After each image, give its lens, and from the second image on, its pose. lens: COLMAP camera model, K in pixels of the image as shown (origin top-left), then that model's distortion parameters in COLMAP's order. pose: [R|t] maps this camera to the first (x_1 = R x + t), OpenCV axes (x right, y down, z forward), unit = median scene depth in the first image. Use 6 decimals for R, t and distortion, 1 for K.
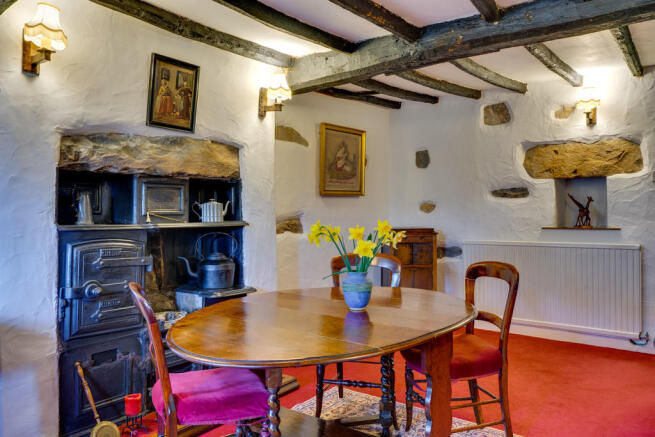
lens RADIAL K [[503.5, 0, 327.5], [0, 503.5, 218.5], [0, 0, 1]] dist [0.001132, 0.000247]
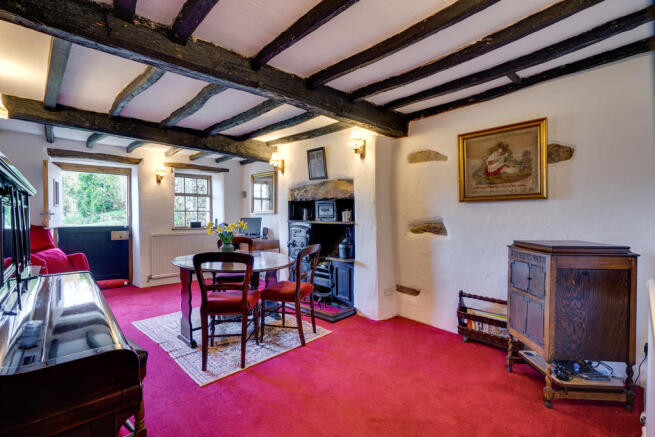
lens RADIAL K [[291.0, 0, 327.5], [0, 291.0, 218.5], [0, 0, 1]] dist [-0.008423, 0.000713]
pose [[-0.127184, 0.019730, -0.991683, 0.866037], [-0.014085, 0.999665, 0.021695, -0.027600], [0.991779, 0.016727, -0.126863, 1.070698]]
